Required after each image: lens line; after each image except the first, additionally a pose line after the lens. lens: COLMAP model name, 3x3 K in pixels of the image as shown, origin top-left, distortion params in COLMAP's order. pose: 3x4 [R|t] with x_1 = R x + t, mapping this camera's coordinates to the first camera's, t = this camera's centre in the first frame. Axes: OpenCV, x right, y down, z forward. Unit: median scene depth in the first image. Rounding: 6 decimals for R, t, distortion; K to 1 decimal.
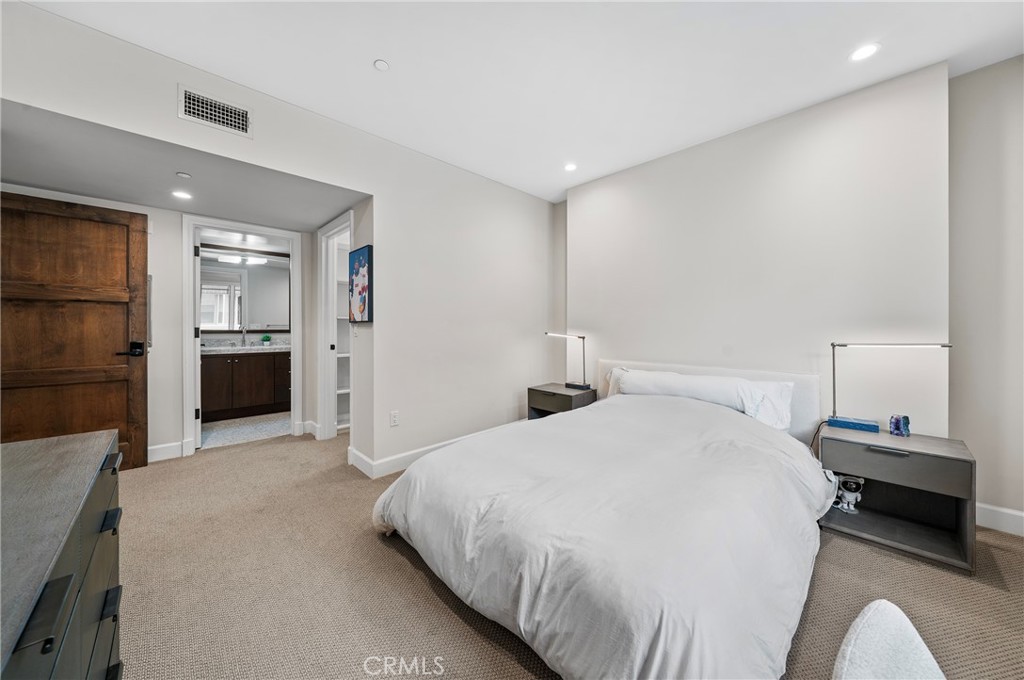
lens RADIAL K [[355.6, 0, 516.2], [0, 355.6, 329.8], [0, 0, 1]] dist [0.001578, -0.000074]
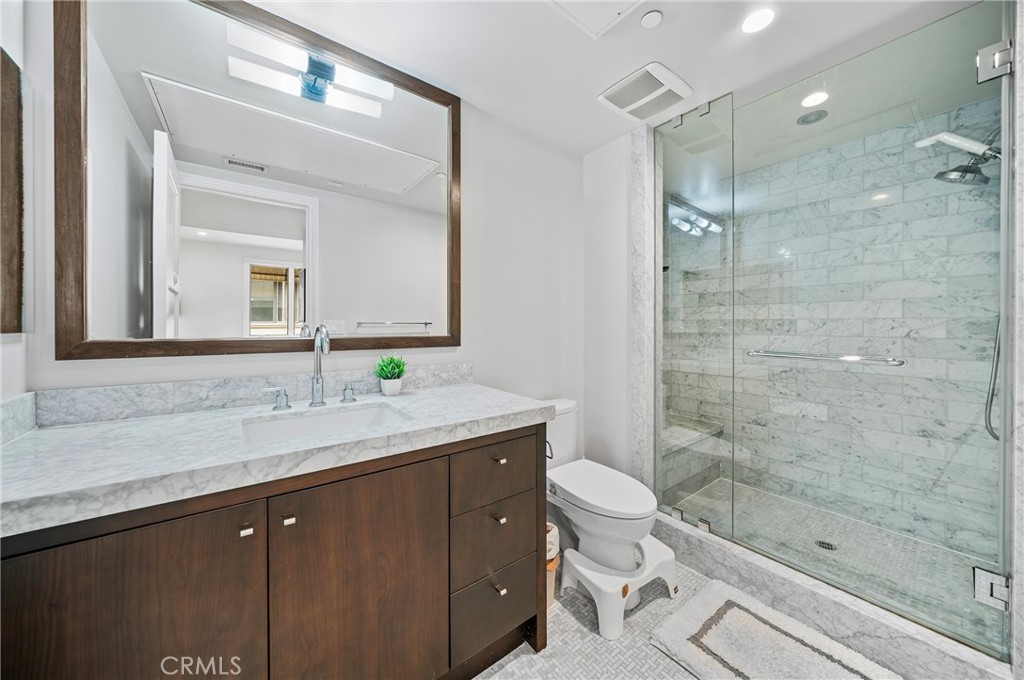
lens RADIAL K [[355.6, 0, 506.1], [0, 355.6, 334.9], [0, 0, 1]] dist [0.001578, -0.000074]
pose [[0.990603, 0.008565, -0.136499, -0.574735], [-0.006905, 0.999896, 0.012633, -0.005992], [0.136593, -0.011572, 0.990560, 0.735842]]
